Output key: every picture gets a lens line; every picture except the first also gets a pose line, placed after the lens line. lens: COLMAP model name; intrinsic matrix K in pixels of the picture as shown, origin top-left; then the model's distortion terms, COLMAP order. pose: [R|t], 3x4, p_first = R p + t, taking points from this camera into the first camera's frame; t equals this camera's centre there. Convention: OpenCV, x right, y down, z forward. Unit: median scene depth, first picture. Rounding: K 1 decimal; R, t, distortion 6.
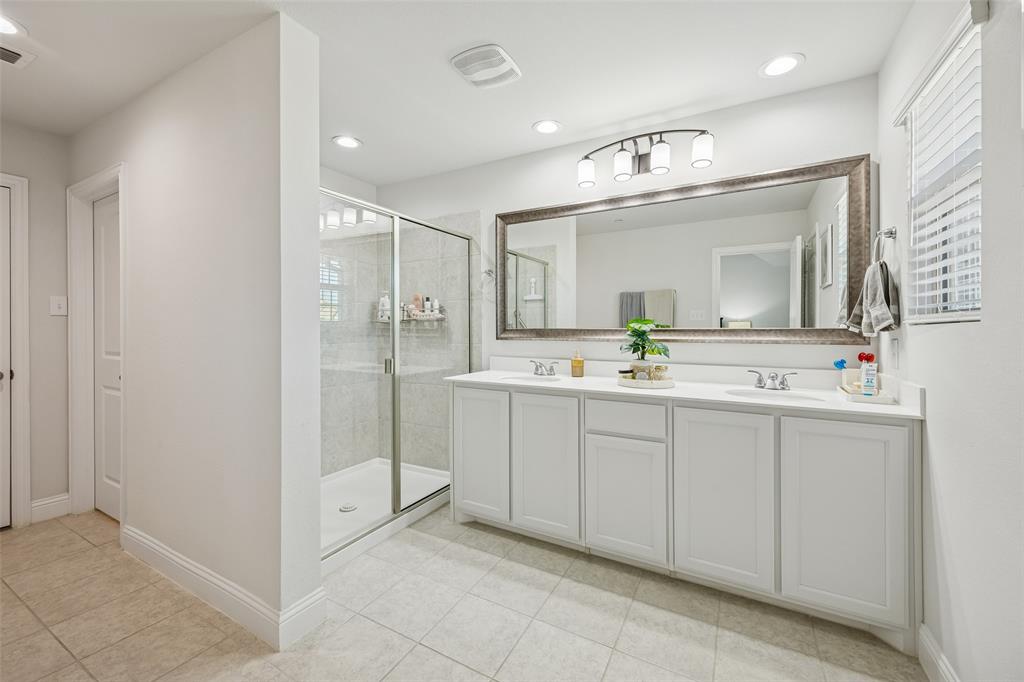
lens RADIAL K [[412.3, 0, 512.1], [0, 412.3, 326.9], [0, 0, 1]] dist [0.000707, 0.000014]
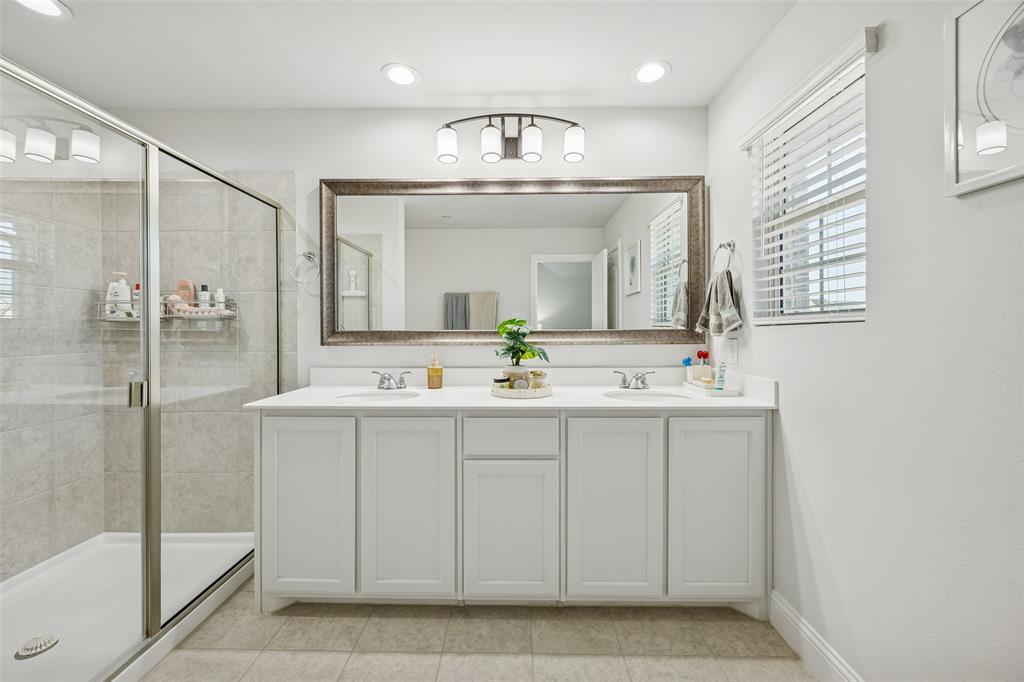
lens RADIAL K [[397.2, 0, 512.4], [0, 397.2, 328.7], [0, 0, 1]] dist [-0.001921, -0.000340]
pose [[0.877962, -0.000309, 0.478731, -0.098308], [0.000348, 1.000000, 0.000006, 0.000801], [-0.478731, 0.000161, 0.877962, 0.246373]]
